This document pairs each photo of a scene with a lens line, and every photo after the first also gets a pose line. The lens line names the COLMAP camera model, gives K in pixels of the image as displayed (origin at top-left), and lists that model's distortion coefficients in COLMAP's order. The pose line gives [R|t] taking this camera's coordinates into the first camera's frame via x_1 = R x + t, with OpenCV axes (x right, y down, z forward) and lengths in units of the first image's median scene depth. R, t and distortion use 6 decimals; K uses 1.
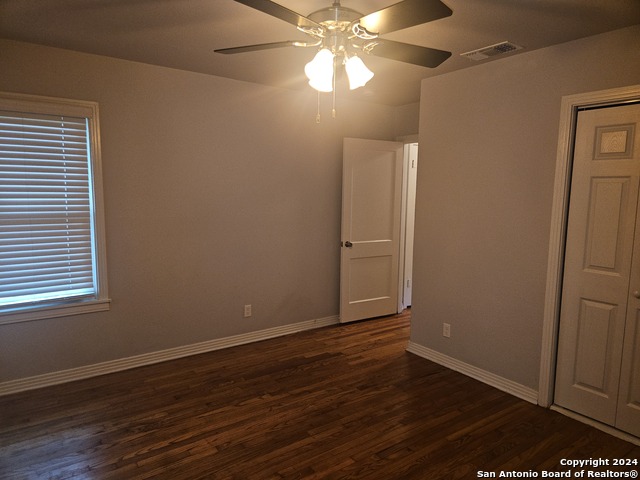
lens RADIAL K [[422.9, 0, 320.0], [0, 422.9, 240.0], [0, 0, 1]] dist [0.043479, -0.003225]
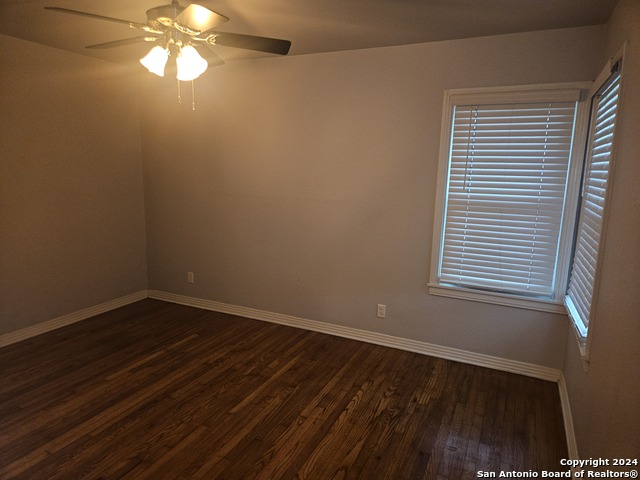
lens RADIAL K [[422.9, 0, 320.0], [0, 422.9, 240.0], [0, 0, 1]] dist [0.043479, -0.003225]
pose [[-0.876919, 0.039337, -0.479025, 0.226589], [-0.096219, 0.962102, 0.255149, -0.221737], [0.470908, 0.269836, -0.839901, 1.906256]]
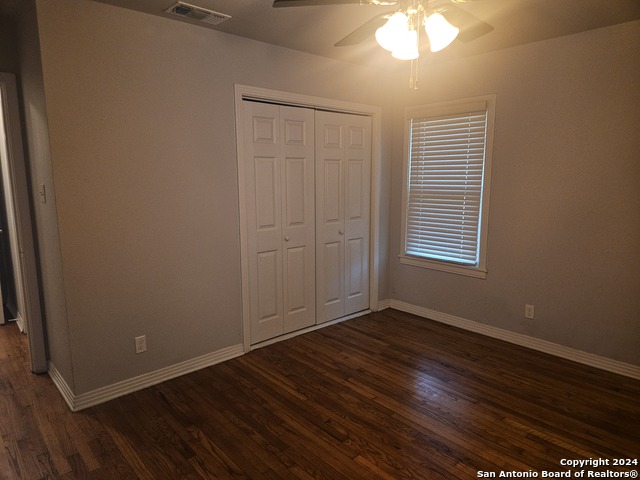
lens RADIAL K [[422.9, 0, 320.0], [0, 422.9, 240.0], [0, 0, 1]] dist [0.043479, -0.003225]
pose [[-0.098324, -0.171324, 0.980296, -0.773698], [0.118843, 0.975998, 0.182493, -0.133666], [-0.988033, 0.134444, -0.075604, 1.119480]]
